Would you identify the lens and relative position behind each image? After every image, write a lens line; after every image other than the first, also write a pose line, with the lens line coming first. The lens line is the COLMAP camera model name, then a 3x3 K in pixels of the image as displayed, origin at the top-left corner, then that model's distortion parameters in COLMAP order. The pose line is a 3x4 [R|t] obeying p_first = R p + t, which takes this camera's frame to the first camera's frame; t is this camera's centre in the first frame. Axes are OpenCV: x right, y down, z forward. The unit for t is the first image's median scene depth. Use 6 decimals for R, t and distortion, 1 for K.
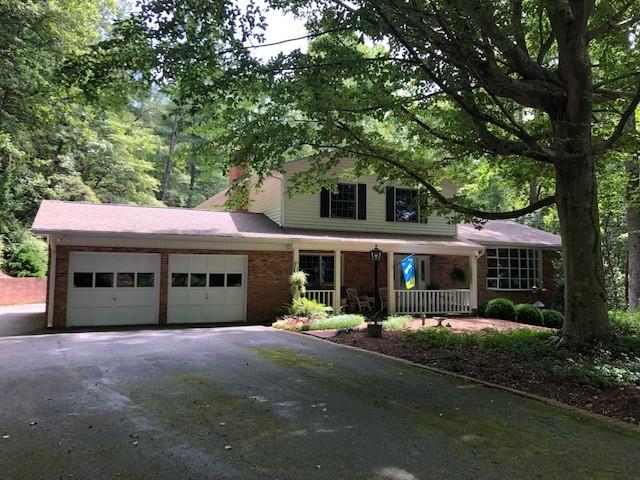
lens RADIAL K [[520.5, 0, 320.0], [0, 520.5, 240.0], [0, 0, 1]] dist [0.000103, 0.000571]
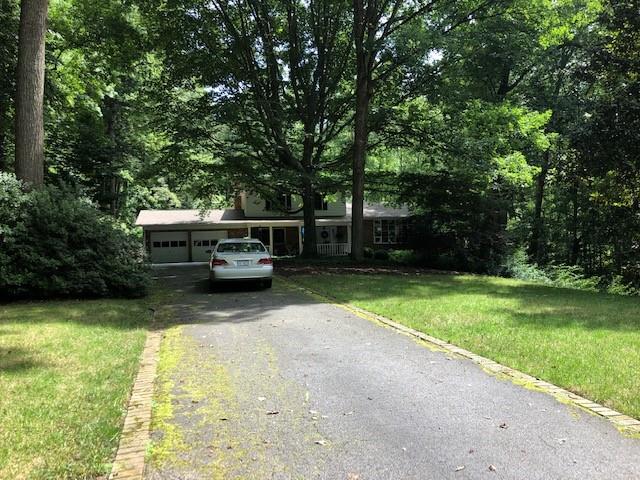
lens RADIAL K [[520.5, 0, 320.0], [0, 520.5, 240.0], [0, 0, 1]] dist [0.000103, 0.000571]
pose [[0.977818, -0.043226, -0.204947, 0.672197], [0.054525, 0.997270, 0.049805, -0.019686], [0.202234, -0.059875, 0.977505, -1.038700]]
